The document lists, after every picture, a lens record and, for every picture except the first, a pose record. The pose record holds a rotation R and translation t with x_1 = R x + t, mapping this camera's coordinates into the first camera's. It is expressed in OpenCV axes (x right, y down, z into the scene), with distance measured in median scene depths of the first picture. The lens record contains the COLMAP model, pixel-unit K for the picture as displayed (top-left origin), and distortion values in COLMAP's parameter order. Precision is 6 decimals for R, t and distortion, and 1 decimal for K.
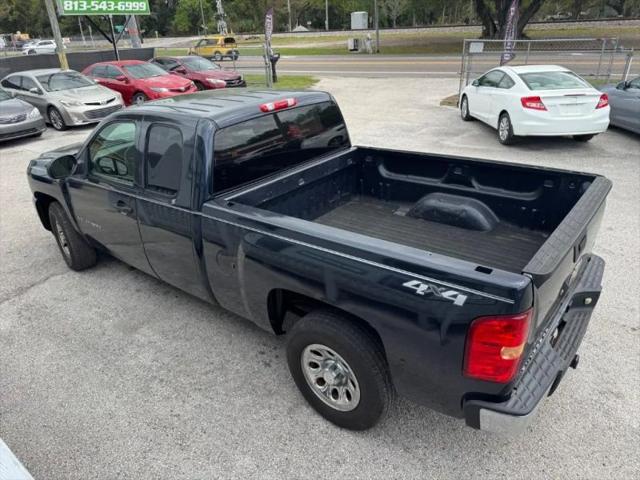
lens RADIAL K [[458.7, 0, 322.8], [0, 458.7, 241.7], [0, 0, 1]] dist [0.019028, -0.025301]
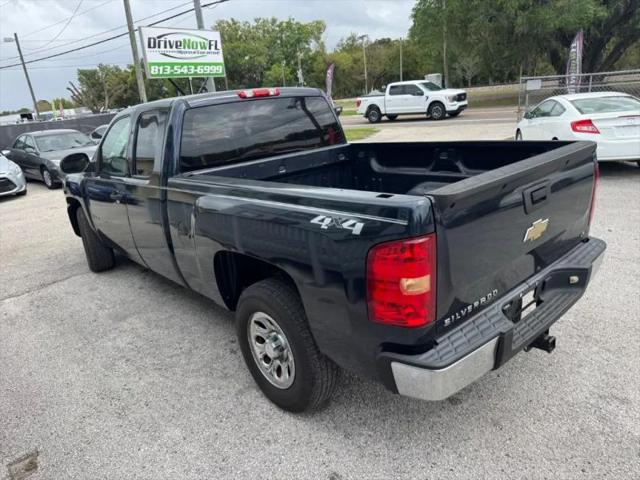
lens RADIAL K [[460.7, 0, 320.0], [0, 460.7, 240.0], [0, 0, 1]] dist [0.009695, -0.011632]
pose [[0.984587, 0.011756, -0.174501, 0.194828], [-0.035051, 0.990759, -0.131024, 0.137520], [0.171348, 0.135121, 0.975901, 0.053969]]
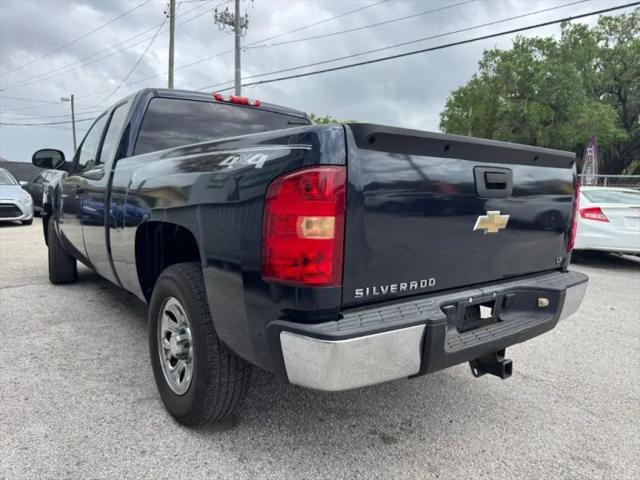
lens RADIAL K [[458.7, 0, 322.8], [0, 458.7, 241.7], [0, 0, 1]] dist [0.019028, -0.025301]
pose [[0.971214, 0.098200, -0.217027, 0.291276], [-0.164107, 0.936209, -0.310777, 0.236934], [0.172664, 0.337447, 0.925374, 0.186438]]
